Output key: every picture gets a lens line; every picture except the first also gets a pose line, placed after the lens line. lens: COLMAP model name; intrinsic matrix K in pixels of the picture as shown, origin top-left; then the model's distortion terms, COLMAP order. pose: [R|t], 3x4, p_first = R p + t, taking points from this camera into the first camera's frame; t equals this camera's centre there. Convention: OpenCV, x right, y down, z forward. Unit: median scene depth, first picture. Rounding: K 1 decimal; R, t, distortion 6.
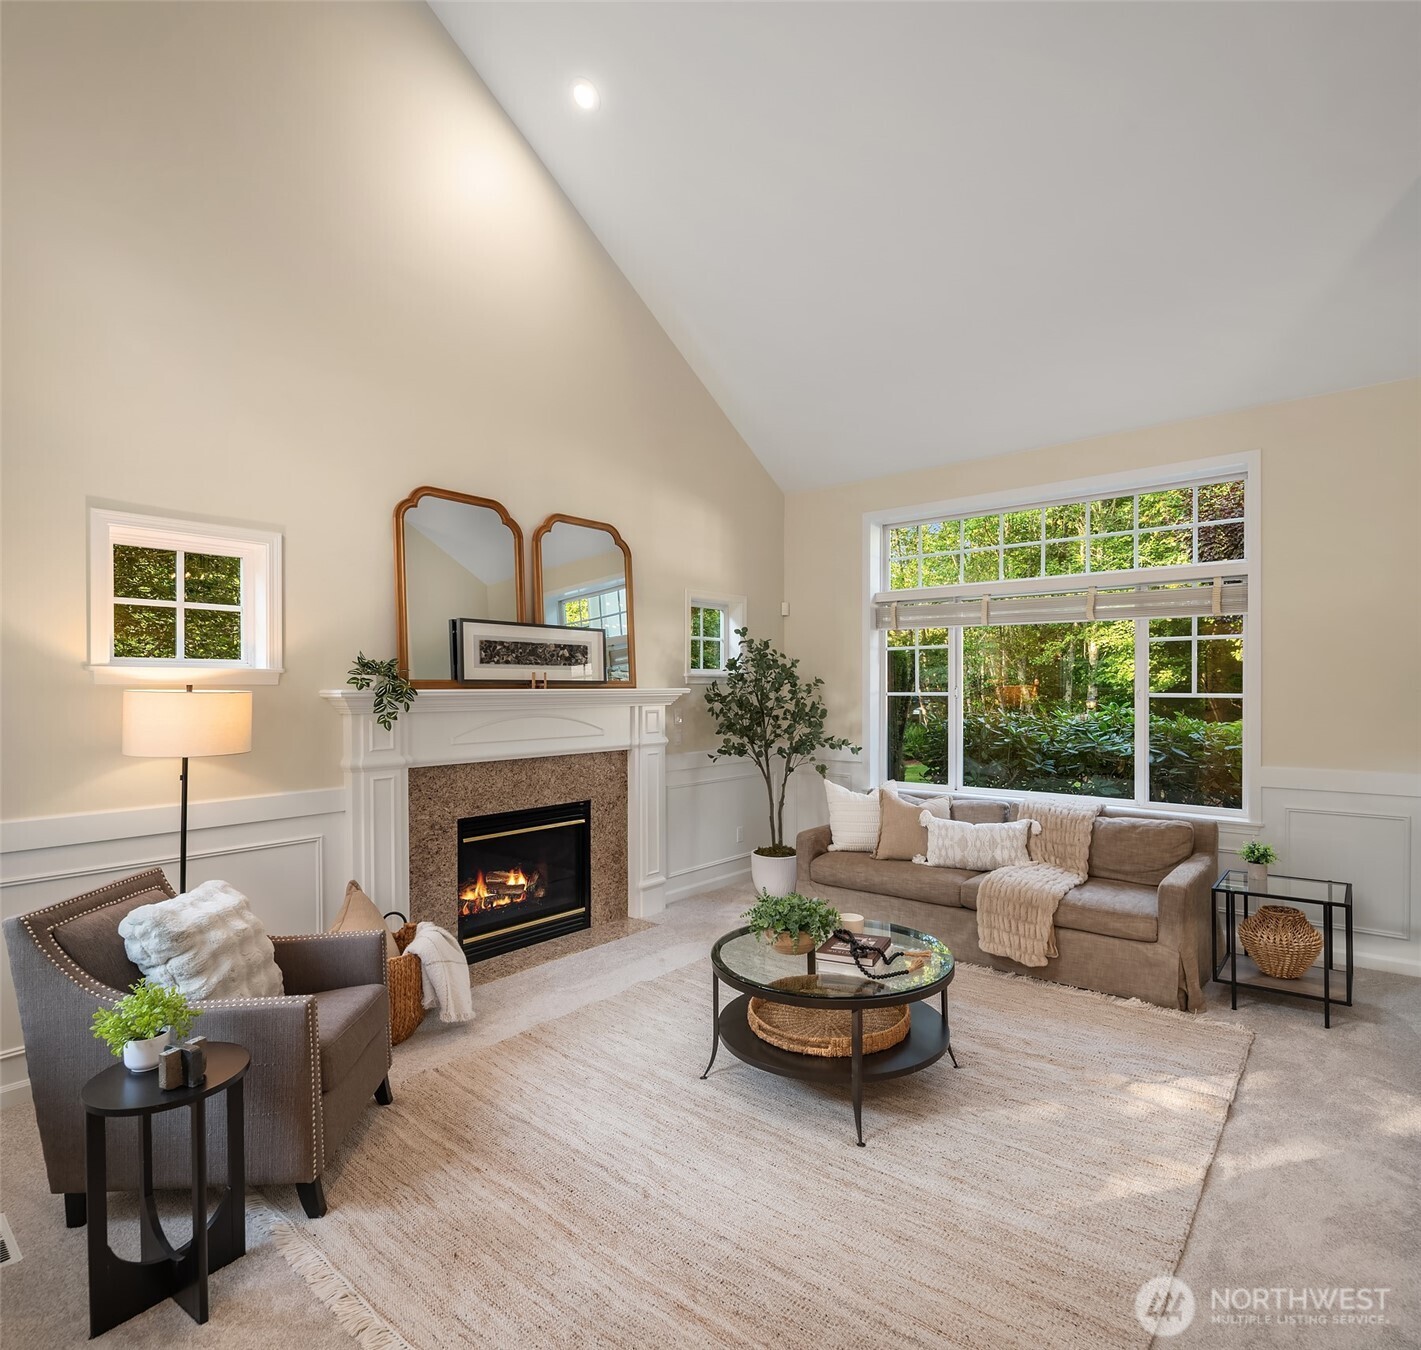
lens RADIAL K [[795.0, 0, 713.3], [0, 795.0, 696.8], [0, 0, 1]] dist [0.001777, -0.000059]
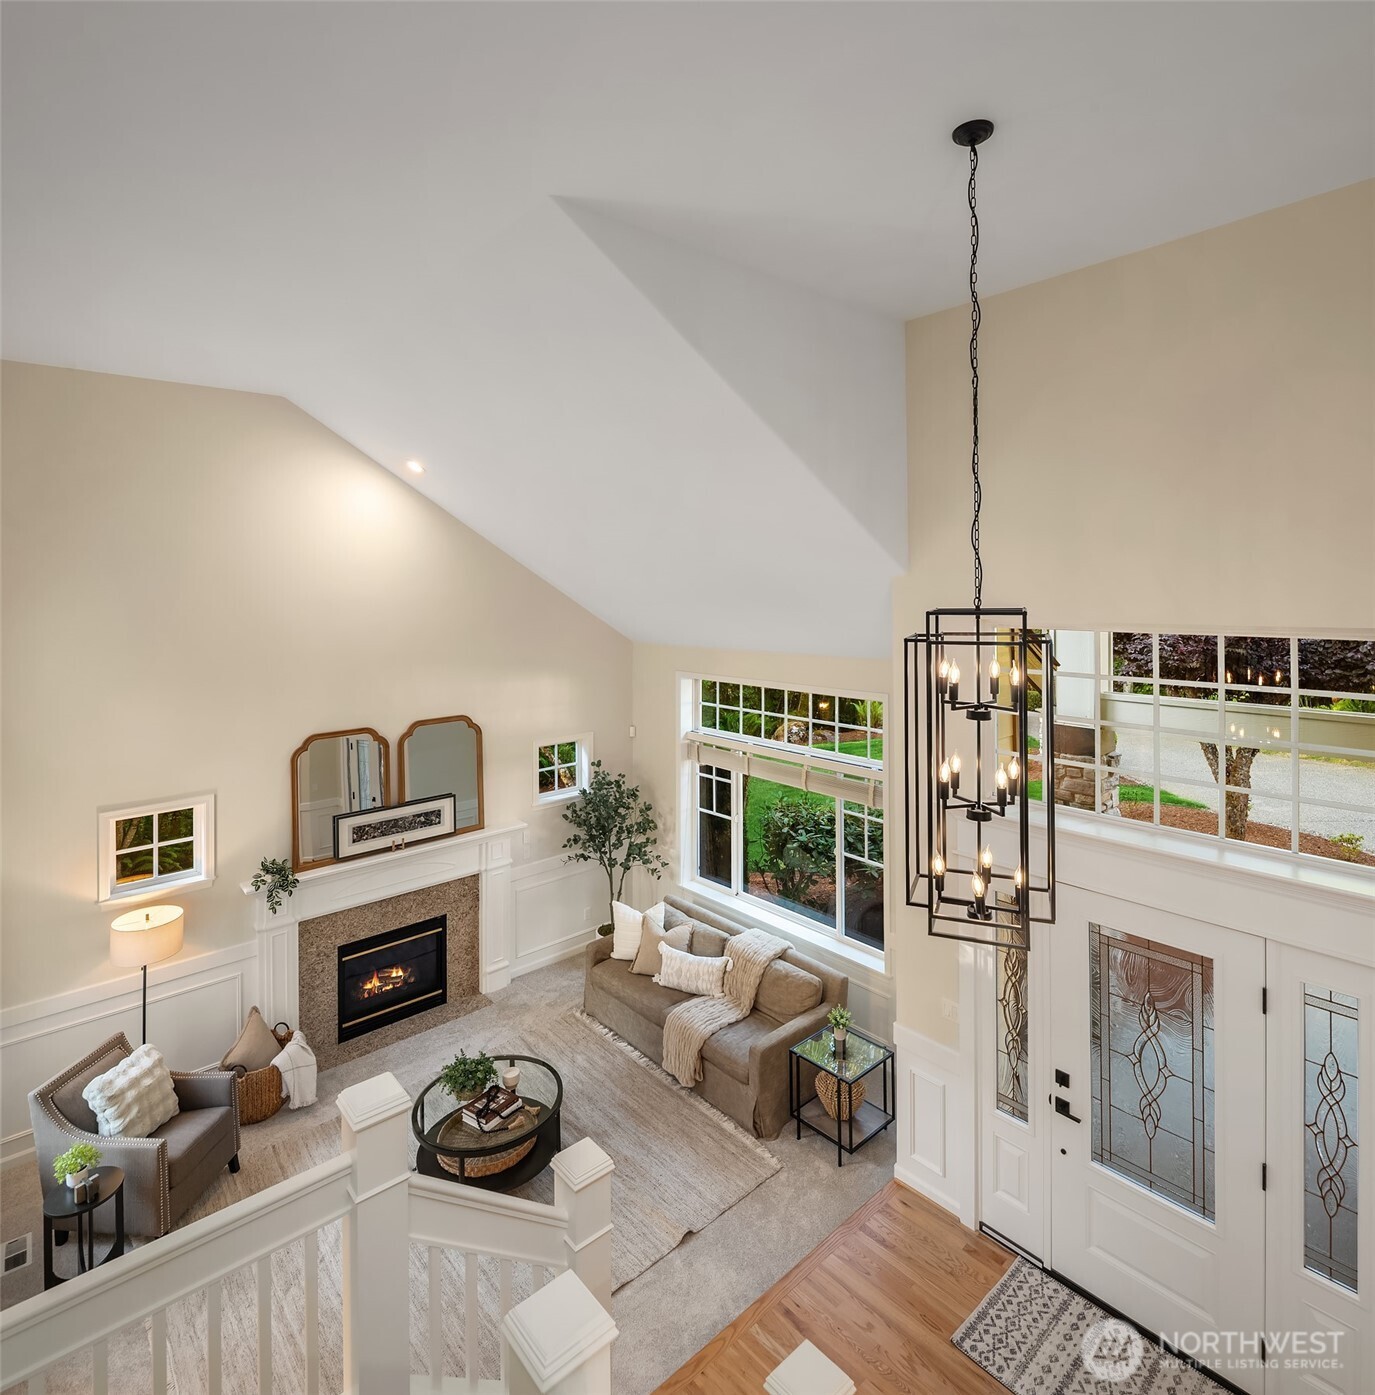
lens RADIAL K [[787.9, 0, 685.7], [0, 787.9, 583.7], [0, 0, 1]] dist [0.002647, 0.003337]
pose [[0.986082, -0.015784, -0.165511, 0.622358], [0.014273, 0.999845, -0.010314, -0.536432], [0.165648, 0.007808, 0.986154, -0.412807]]
